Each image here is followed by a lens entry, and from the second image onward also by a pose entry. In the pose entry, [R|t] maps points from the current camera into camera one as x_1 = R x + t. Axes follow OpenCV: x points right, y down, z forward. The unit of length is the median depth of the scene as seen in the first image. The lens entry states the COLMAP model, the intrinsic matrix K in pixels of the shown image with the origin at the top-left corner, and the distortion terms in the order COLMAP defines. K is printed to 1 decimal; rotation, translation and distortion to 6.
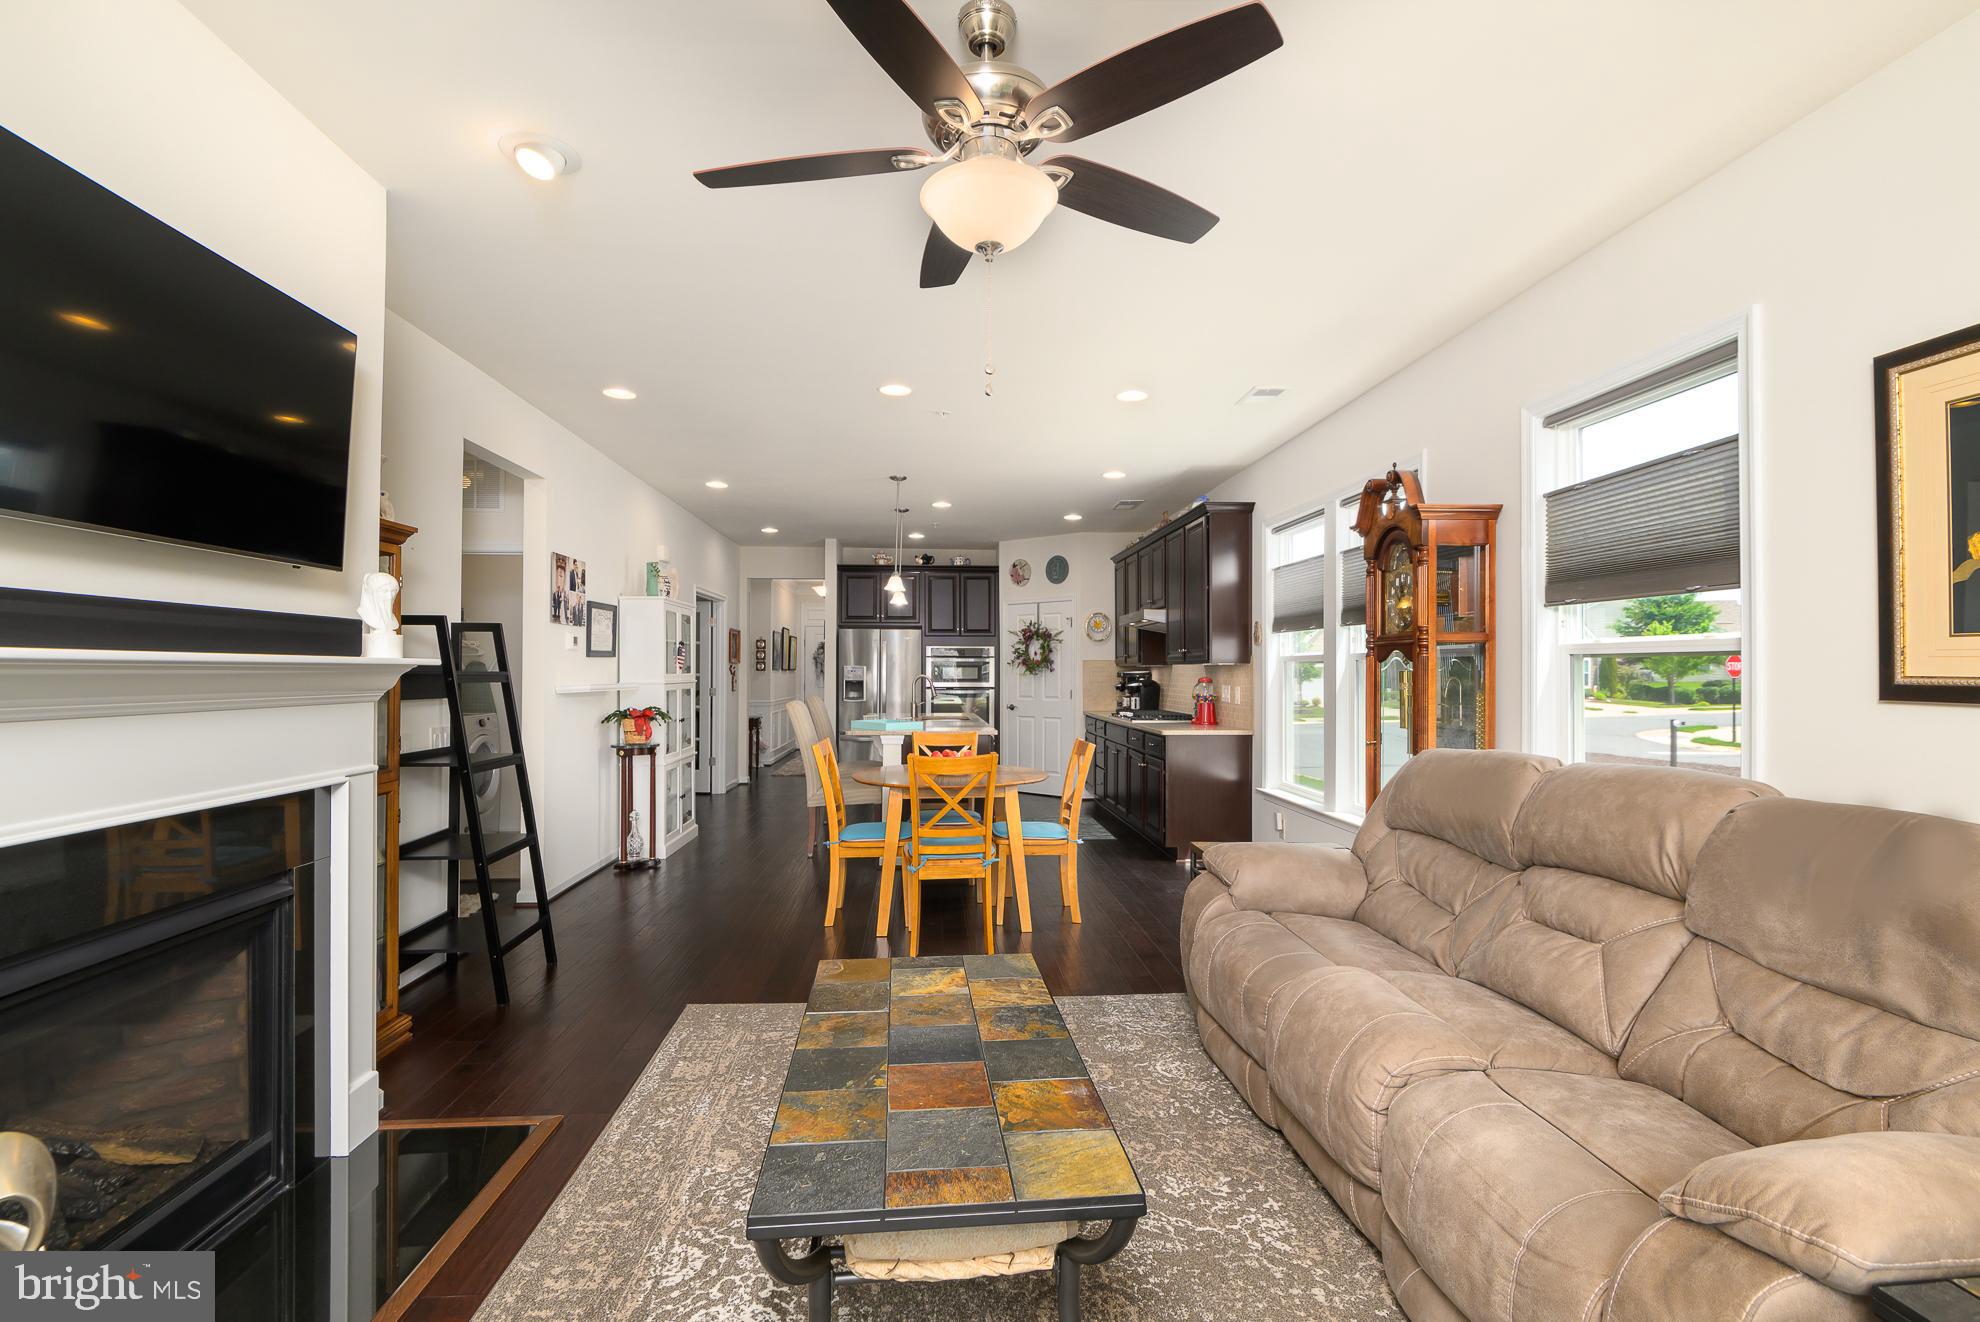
lens RADIAL K [[901.4, 0, 983.7], [0, 901.4, 661.3], [0, 0, 1]] dist [0.000340, -0.007211]
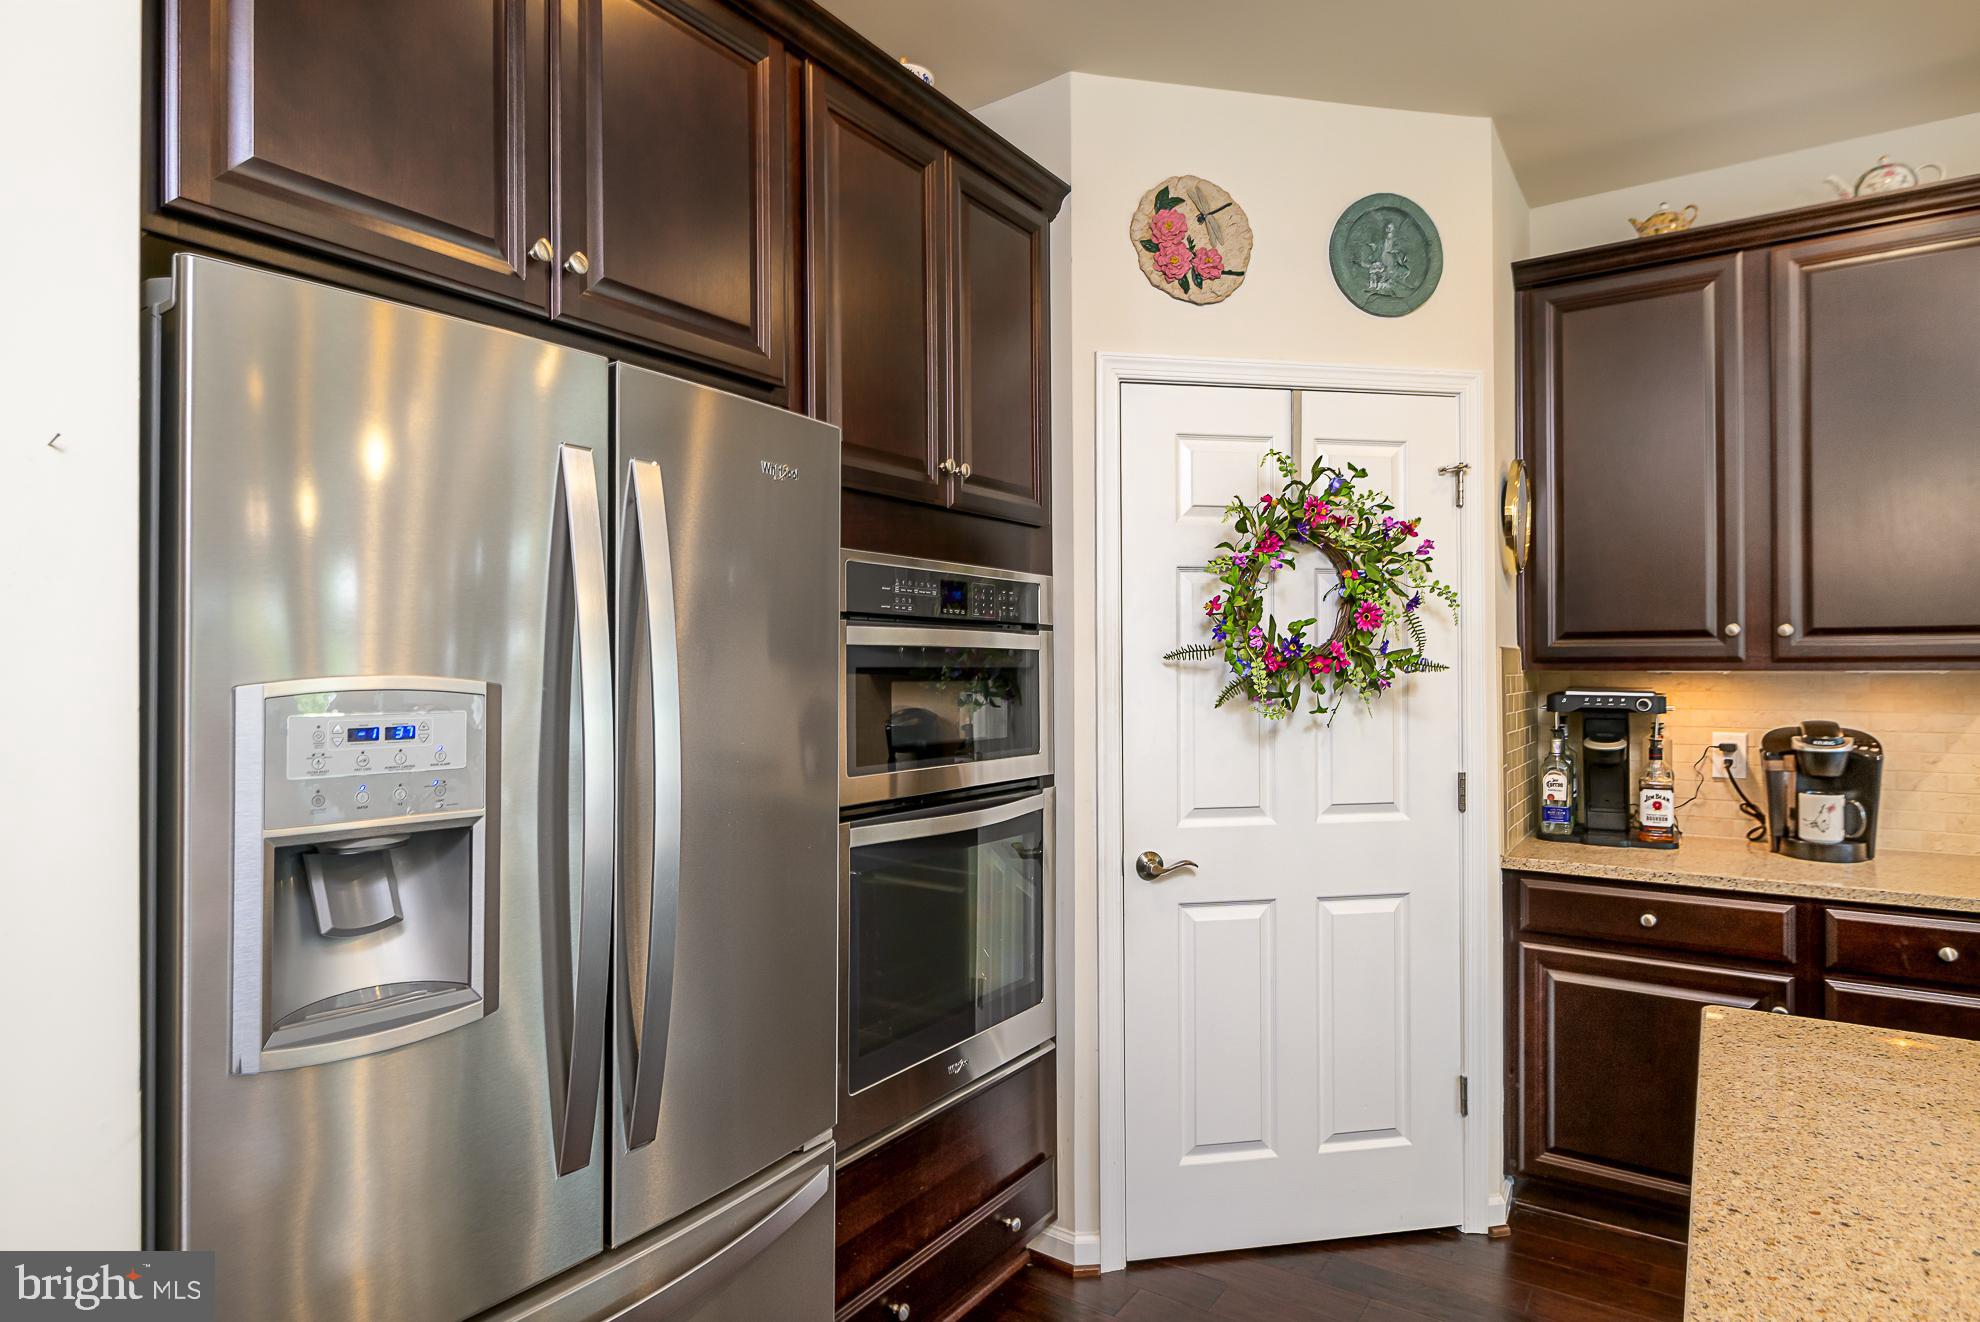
lens RADIAL K [[1108.2, 0, 991.3], [0, 1108.2, 660.0], [0, 0, 1]] dist [-0.002761, -0.001168]
pose [[0.612260, 0.001966, 0.790654, -0.368777], [-0.006627, 0.999975, 0.002645, 0.004001], [-0.790629, -0.006860, 0.612257, 1.624468]]
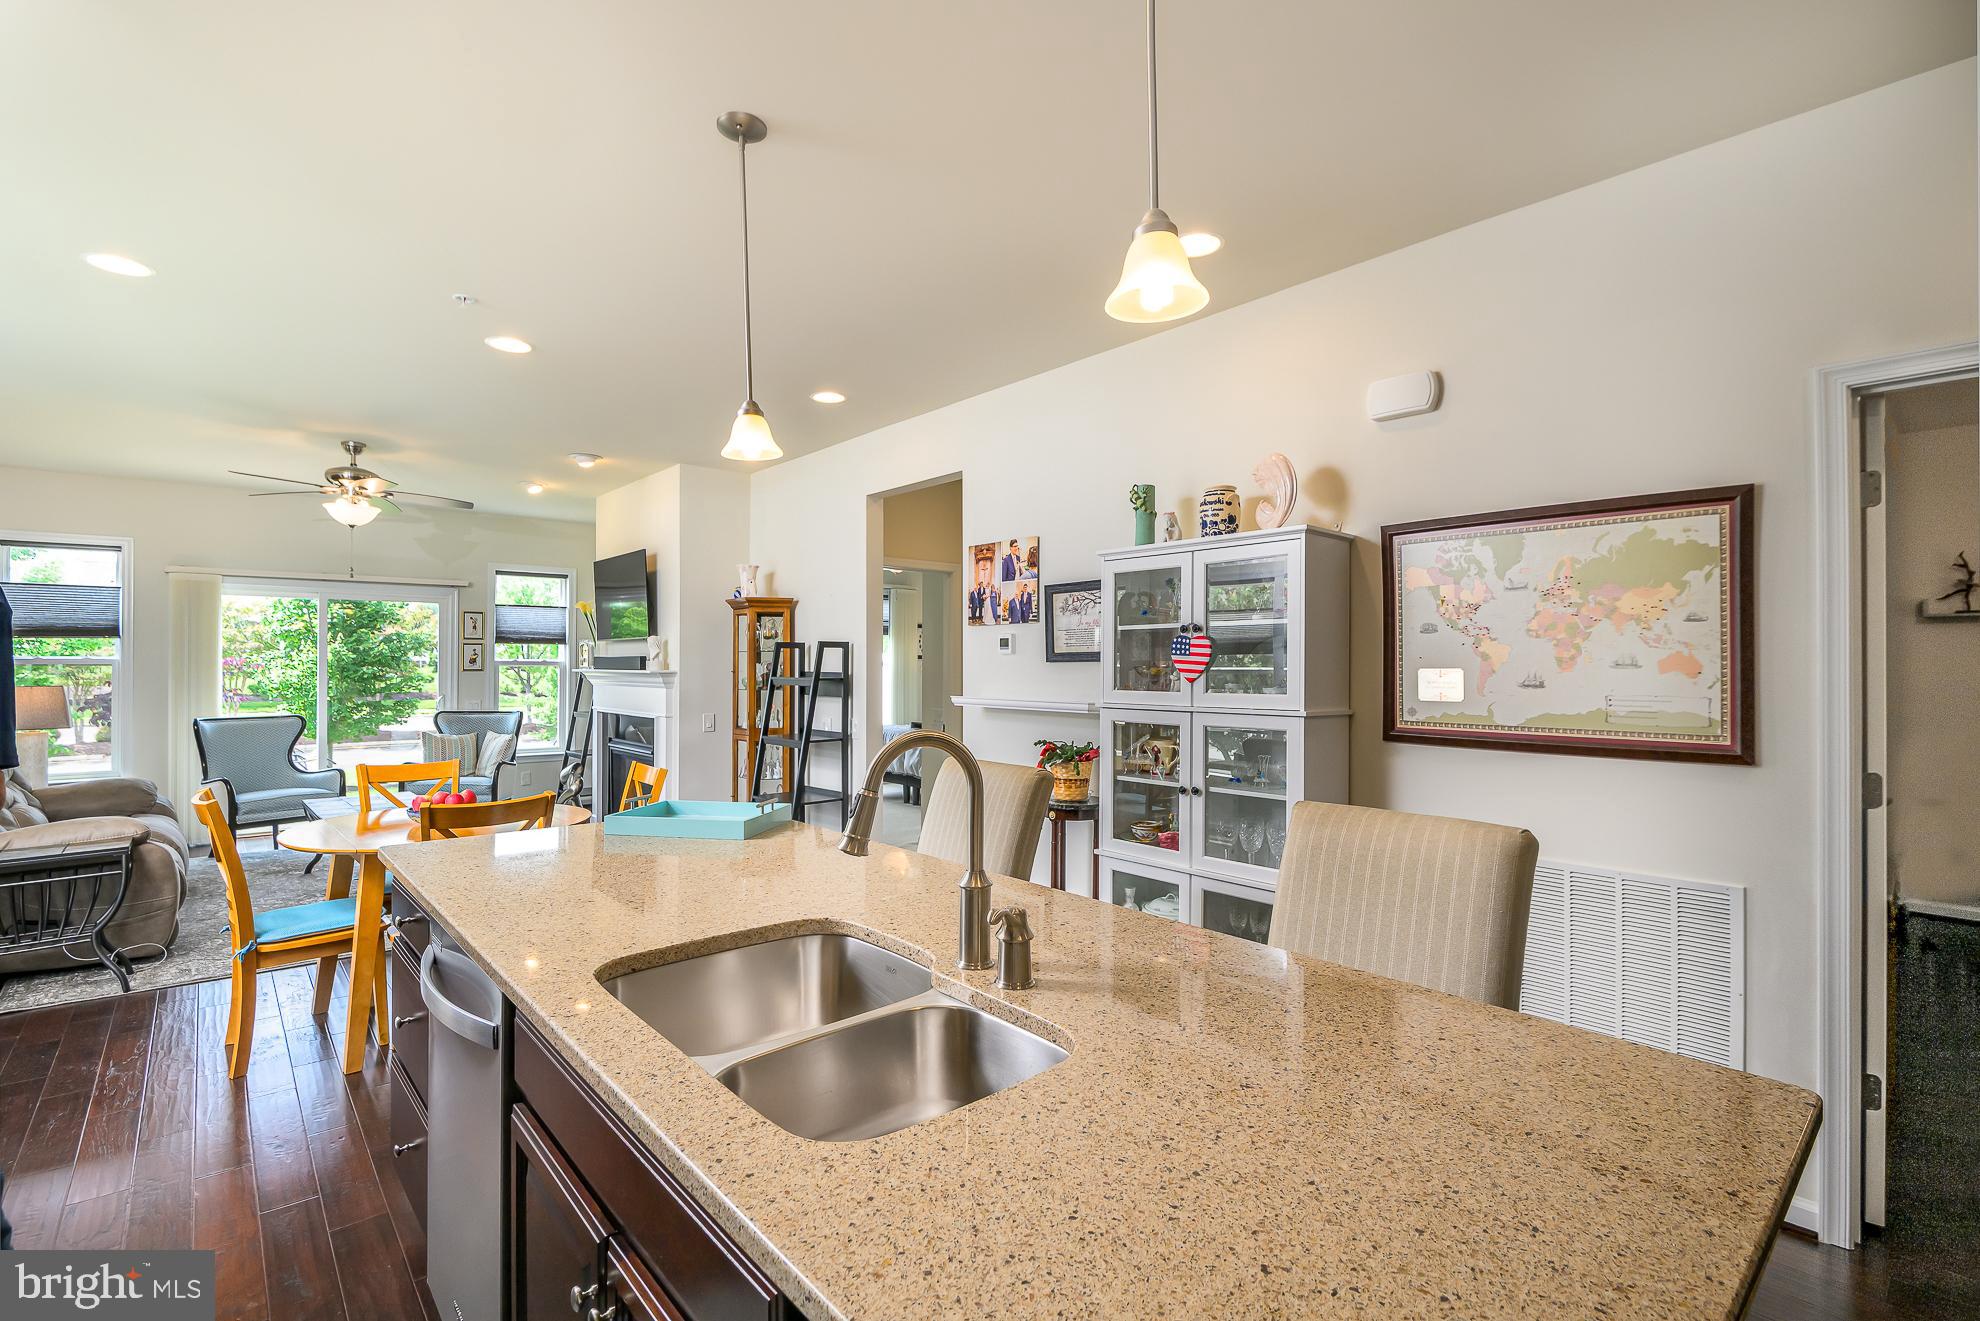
lens RADIAL K [[899.1, 0, 995.9], [0, 899.1, 662.4], [0, 0, 1]] dist [0.002564, -0.007155]
pose [[-0.794078, -0.004211, -0.607802, 0.039721], [0.003925, 0.999920, -0.012055, 0.003857], [0.607804, -0.011958, -0.793997, 1.684293]]
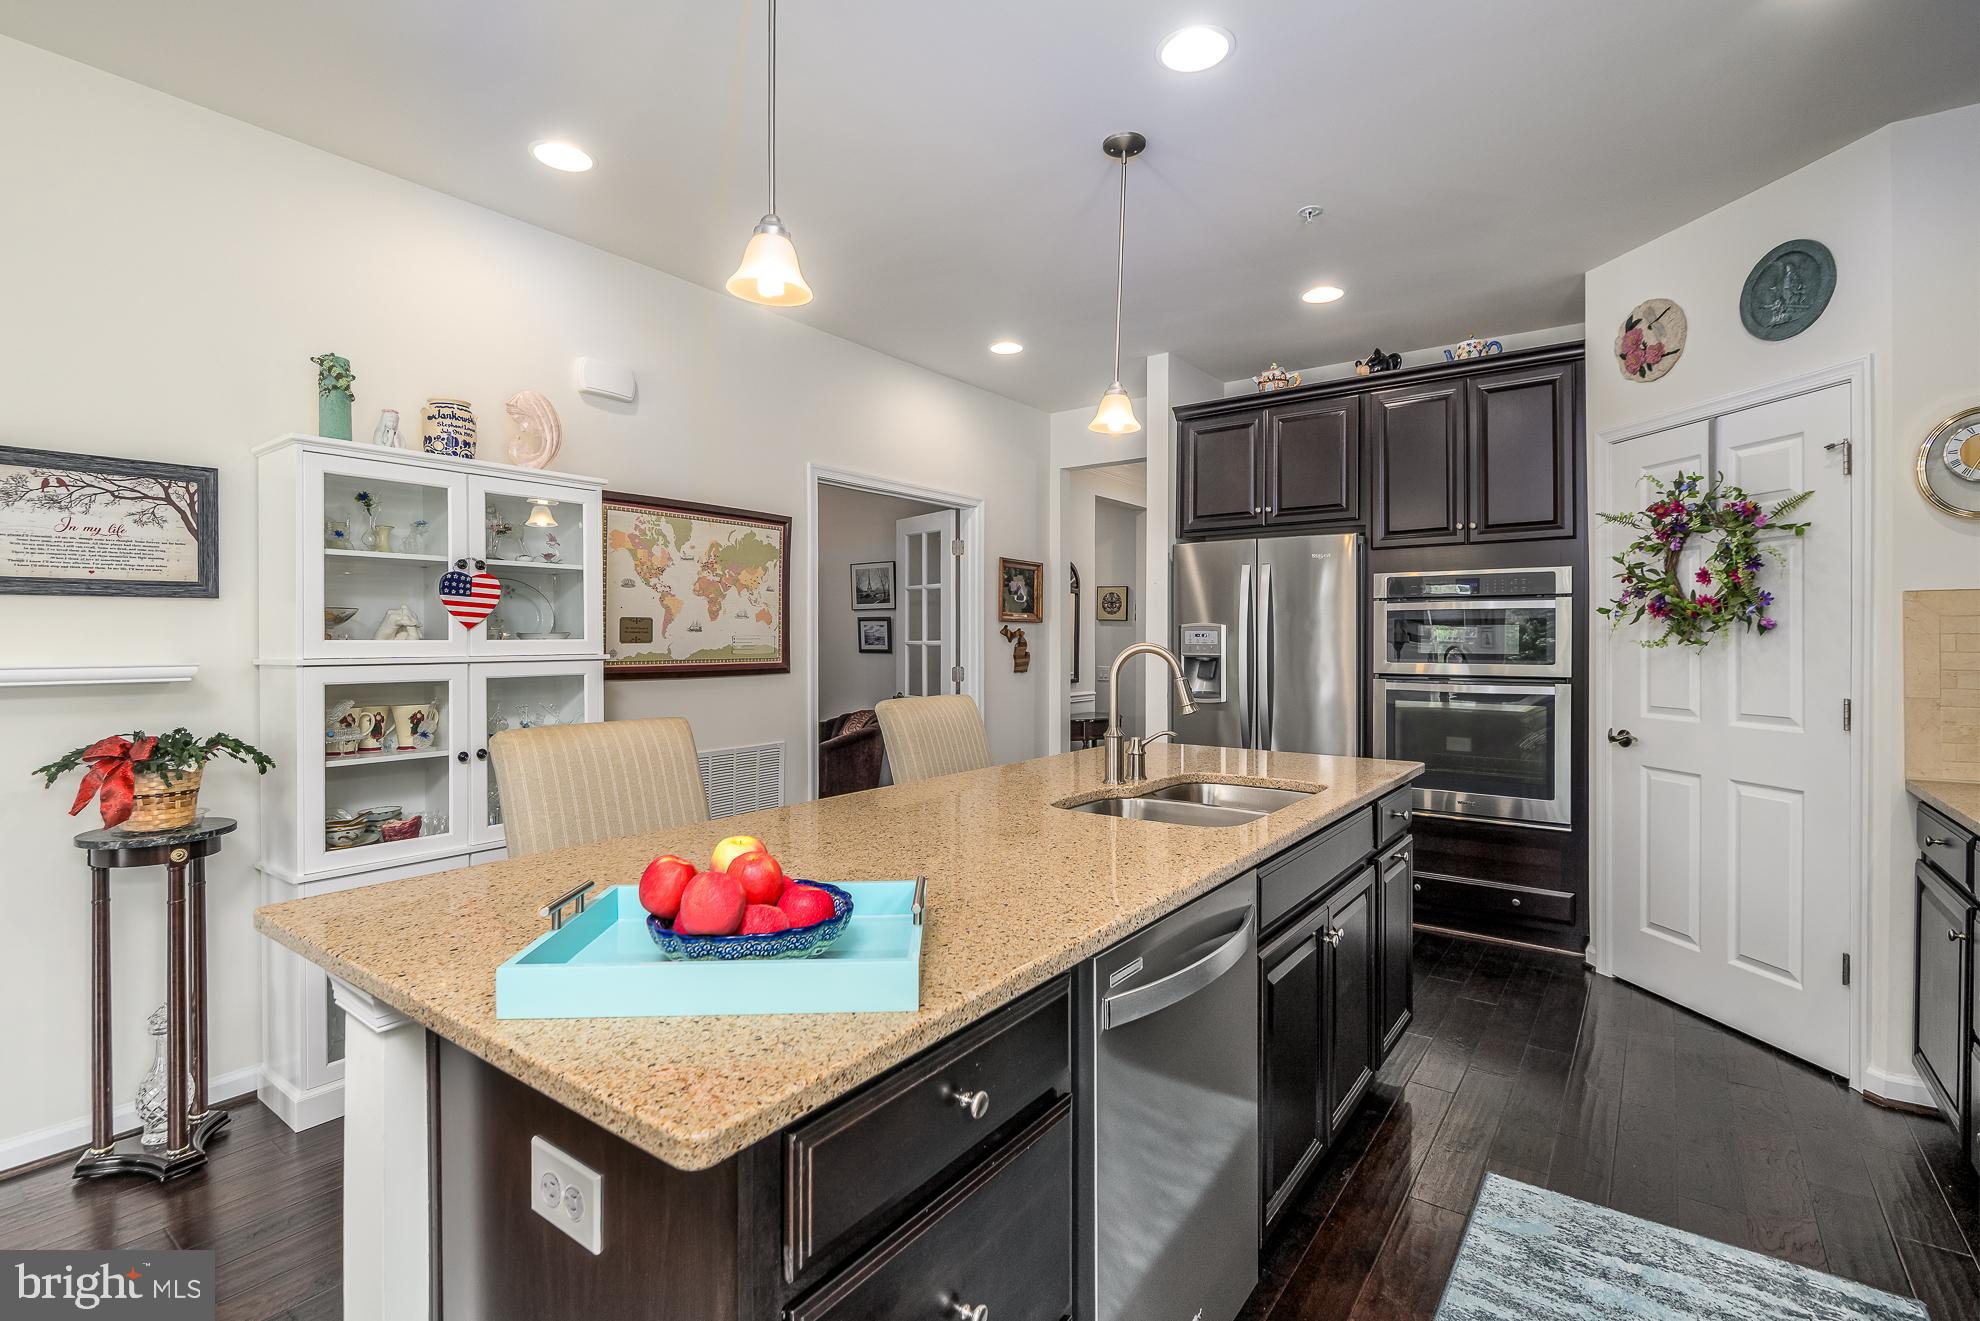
lens RADIAL K [[909.6, 0, 993.9], [0, 909.6, 639.4], [0, 0, 1]] dist [0.001849, -0.008657]
pose [[0.766423, -0.000622, -0.642335, 0.130253], [0.008637, 0.999919, 0.009336, 0.014610], [0.642278, -0.012703, 0.766367, 1.081264]]
